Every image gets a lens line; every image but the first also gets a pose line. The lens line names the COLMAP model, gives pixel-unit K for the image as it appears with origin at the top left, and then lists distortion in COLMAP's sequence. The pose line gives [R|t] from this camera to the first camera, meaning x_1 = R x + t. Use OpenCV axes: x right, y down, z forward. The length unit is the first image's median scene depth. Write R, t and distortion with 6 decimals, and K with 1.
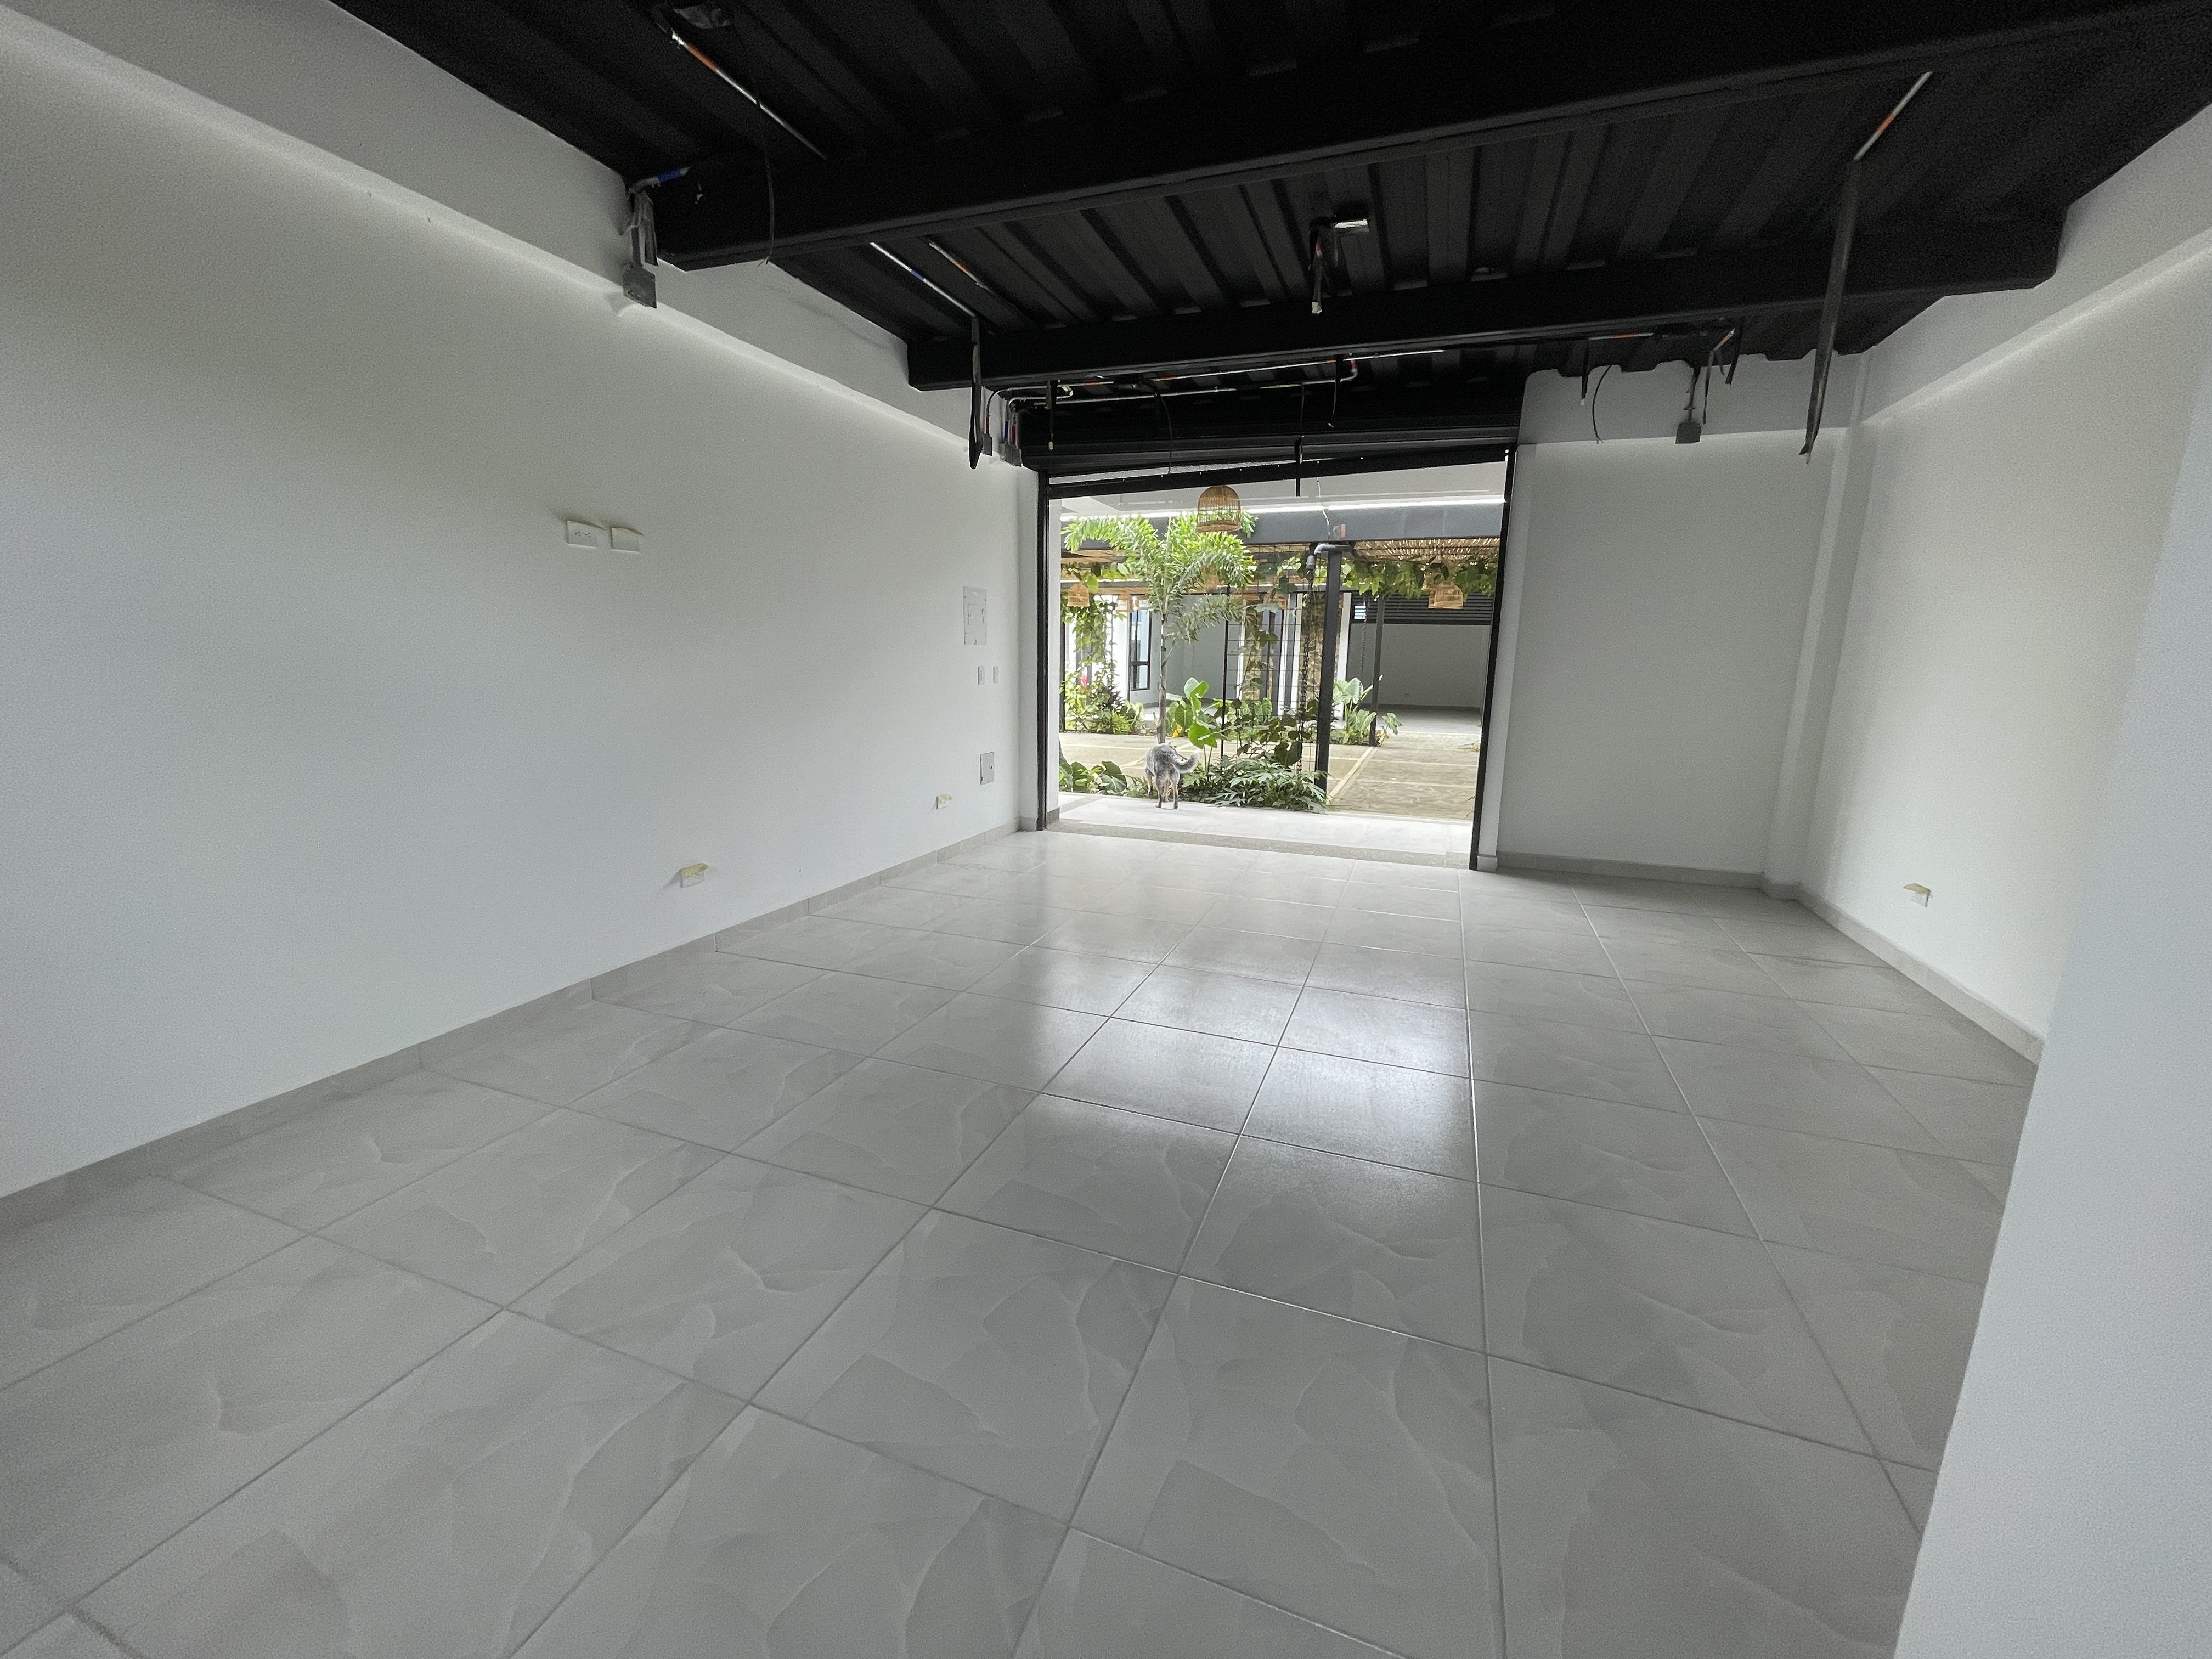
lens RADIAL K [[896.7, 0, 1106.0], [0, 896.7, 829.5], [0, 0, 1]] dist [0.003119, 0.000339]
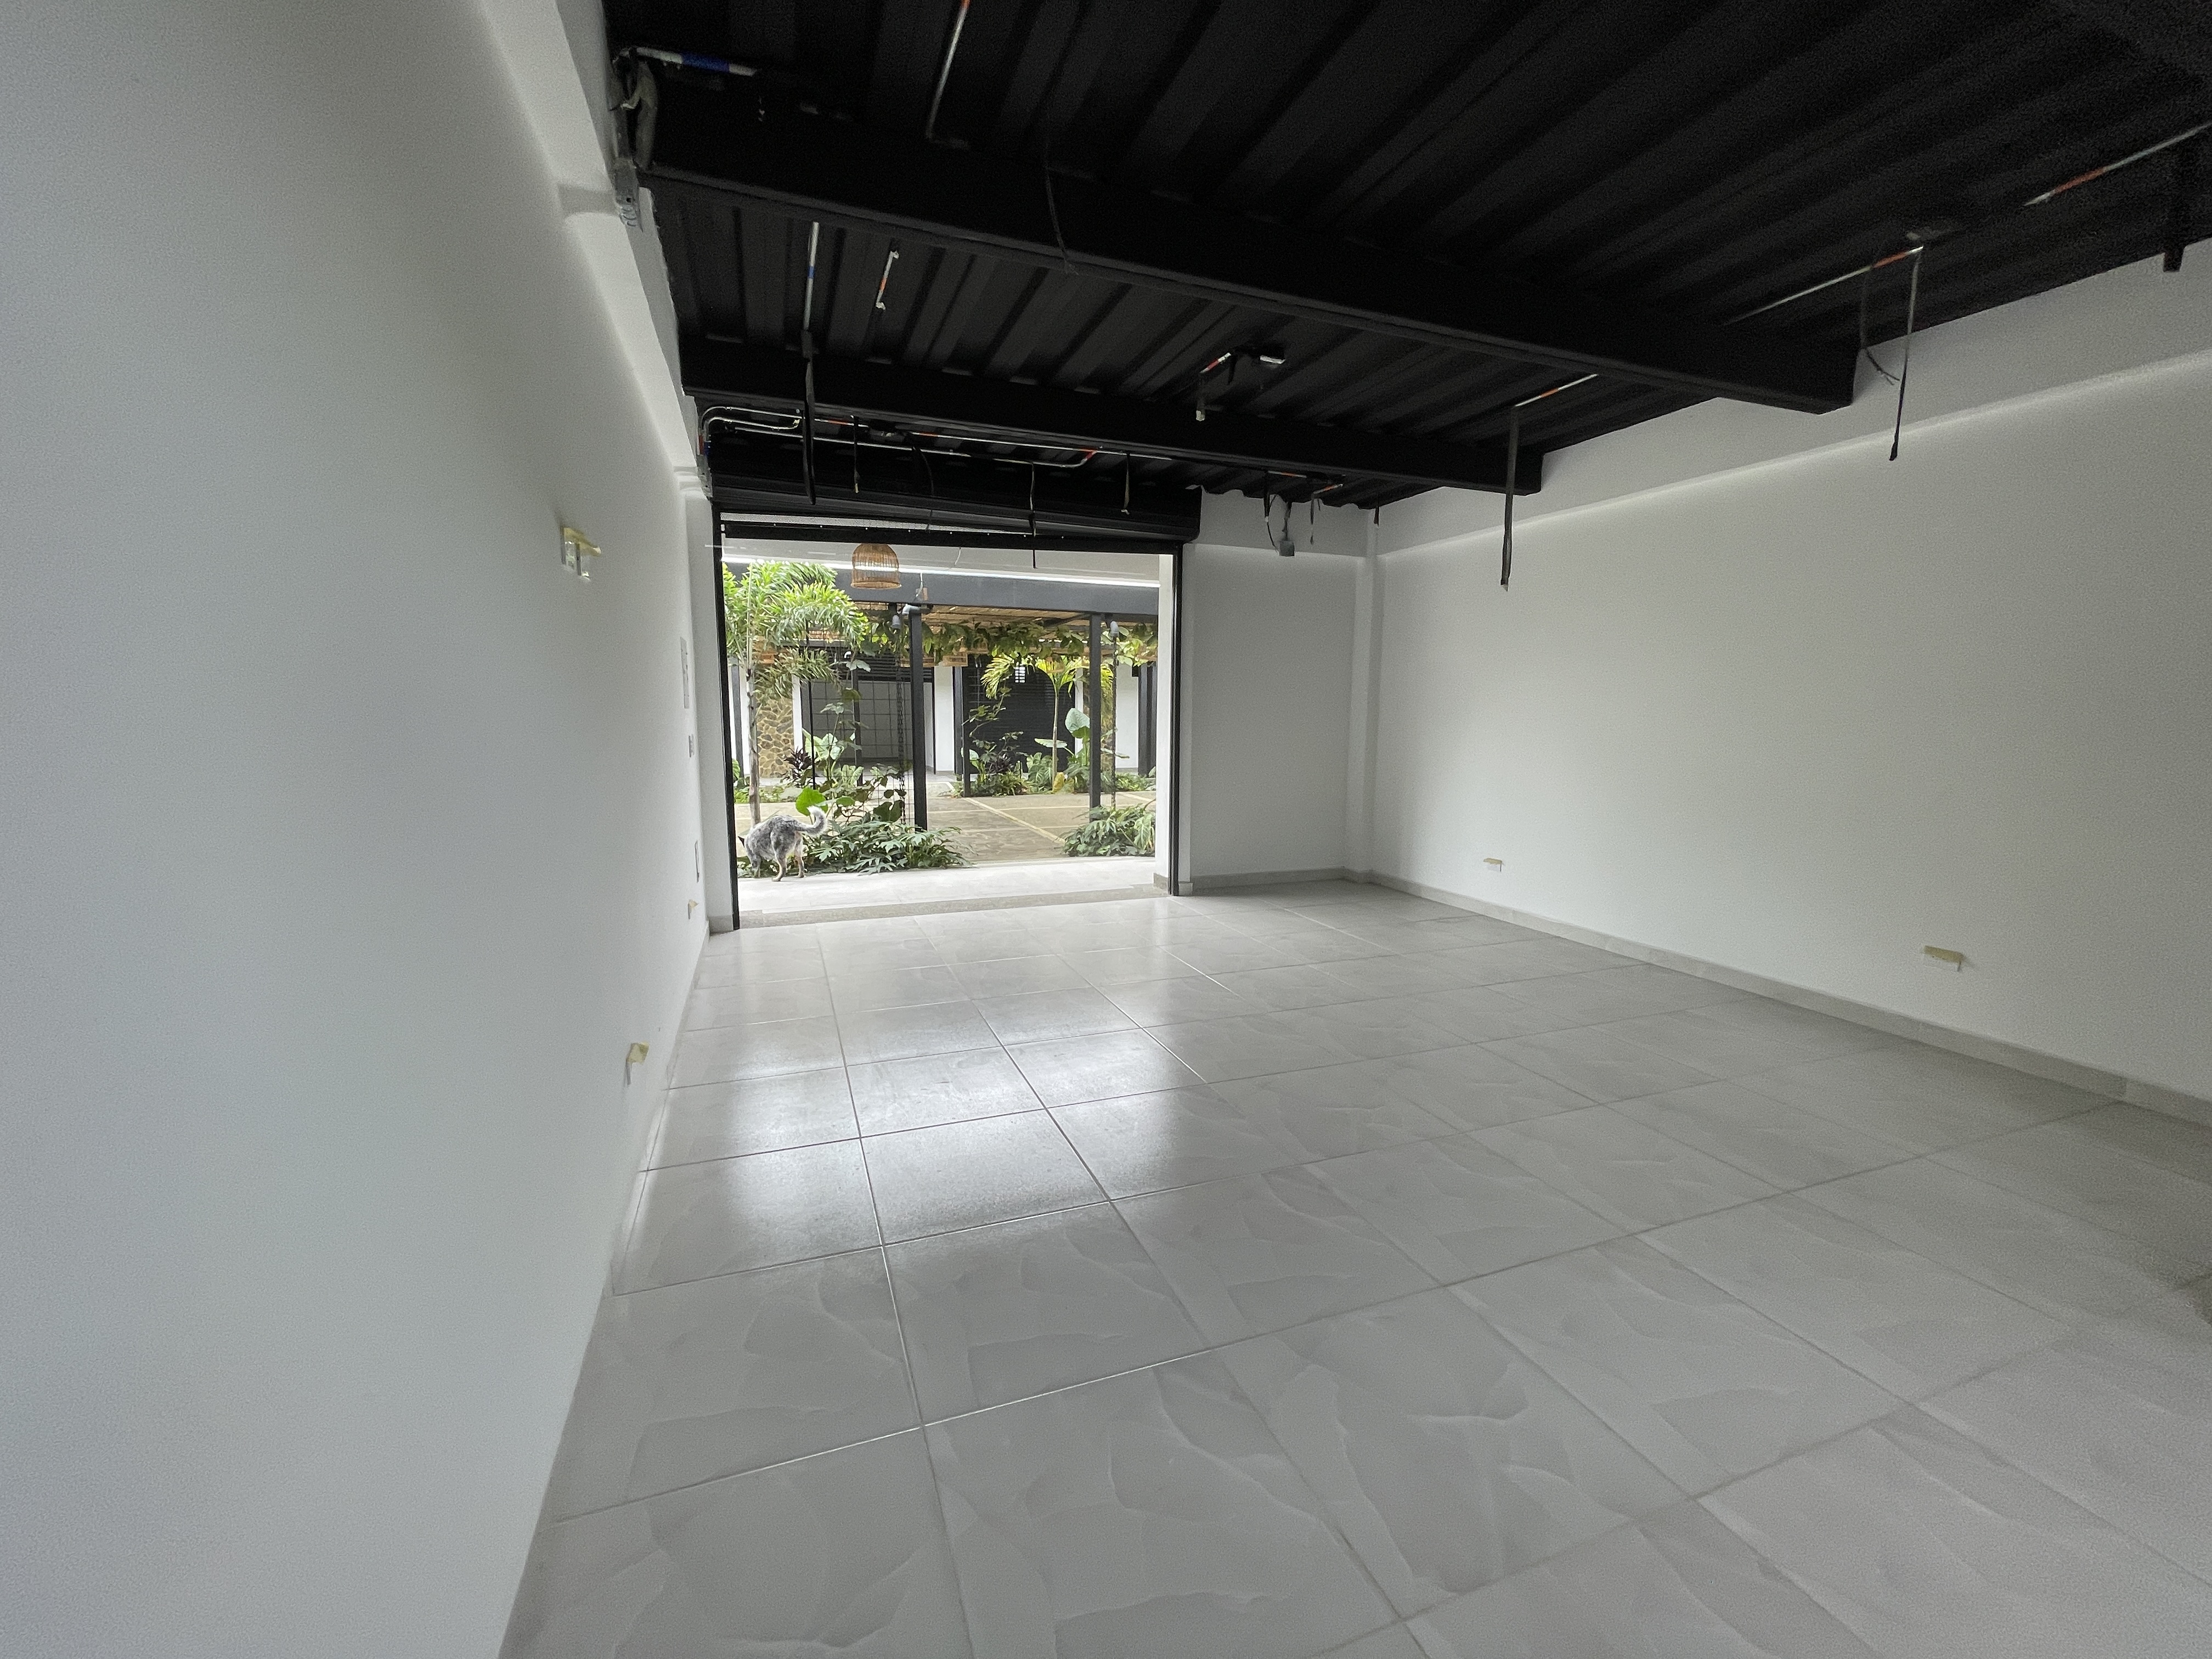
lens RADIAL K [[889.3, 0, 1103.1], [0, 889.3, 840.1], [0, 0, 1]] dist [0.000308, 0.000063]
pose [[0.754466, -0.106789, 0.647594, -0.441540], [0.134741, 0.990860, 0.006416, -0.051914], [-0.642360, 0.082417, 0.761959, 0.185498]]
